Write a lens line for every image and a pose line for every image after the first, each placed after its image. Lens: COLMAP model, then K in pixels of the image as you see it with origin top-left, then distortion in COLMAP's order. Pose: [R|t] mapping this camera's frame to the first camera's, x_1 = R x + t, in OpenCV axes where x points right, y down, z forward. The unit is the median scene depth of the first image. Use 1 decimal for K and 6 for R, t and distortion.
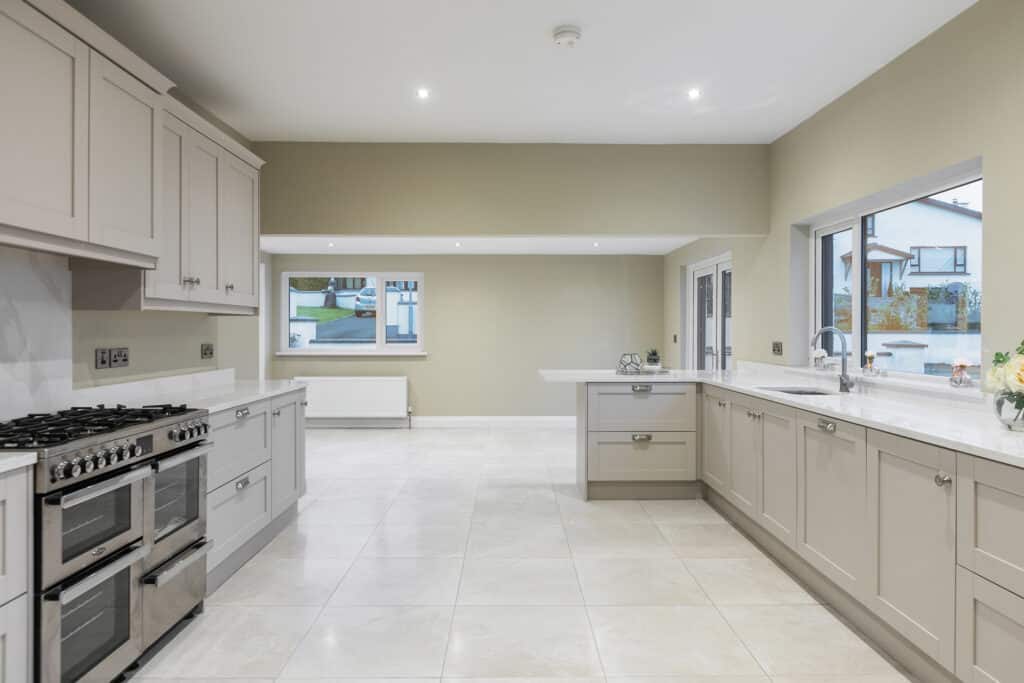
lens RADIAL K [[674.1, 0, 512.0], [0, 674.1, 341.5], [0, 0, 1]] dist [-0.000057, 0.000022]
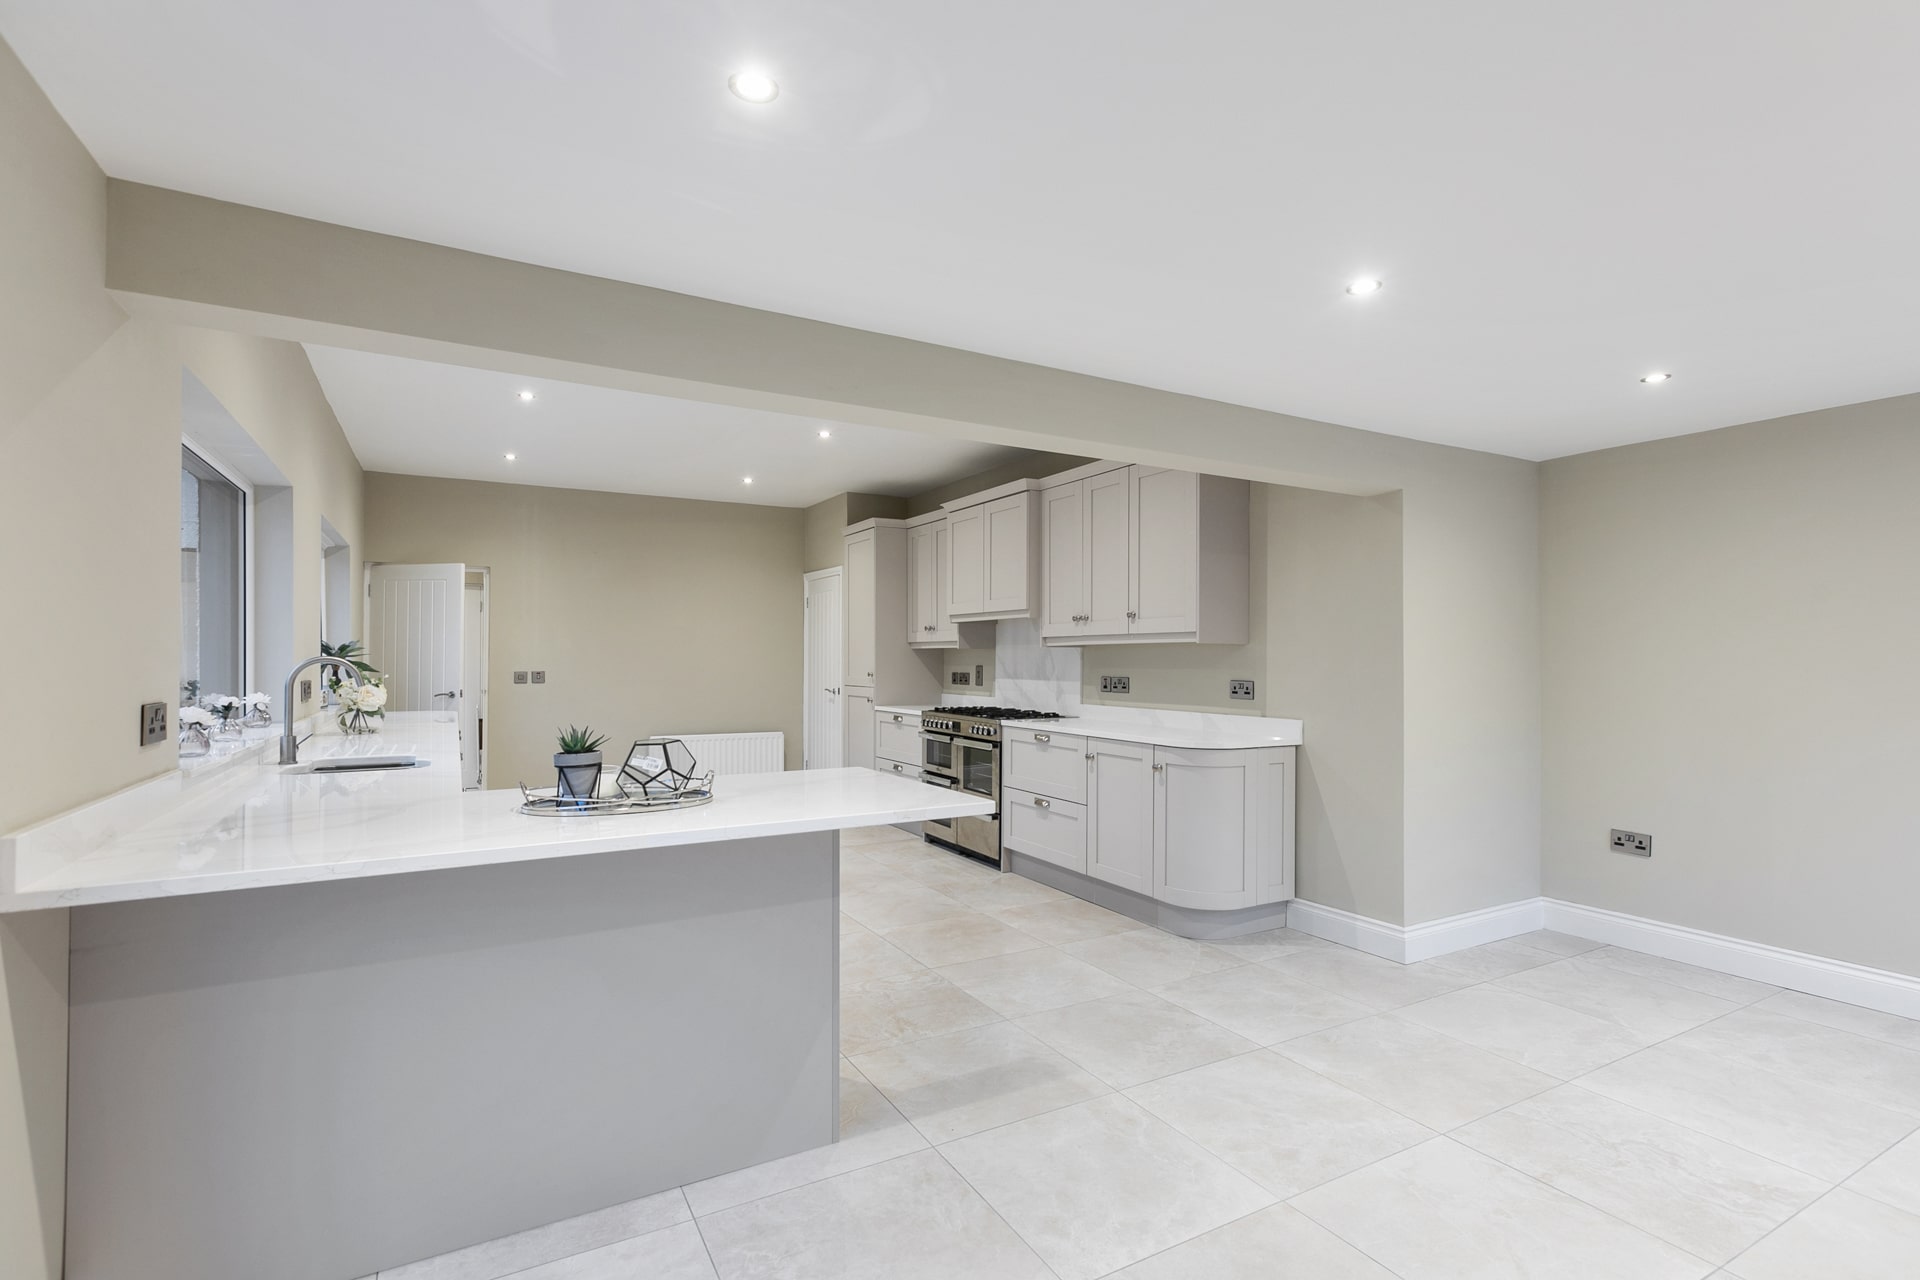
lens RADIAL K [[897.8, 0, 960.0], [0, 897.8, 640.0], [0, 0, 1]] dist [-0.000982, -0.000246]
pose [[-0.872223, -0.008267, -0.489038, 0.443867], [-0.006243, 0.999964, -0.005769, -0.044956], [0.489068, -0.001979, -0.872243, 2.288098]]
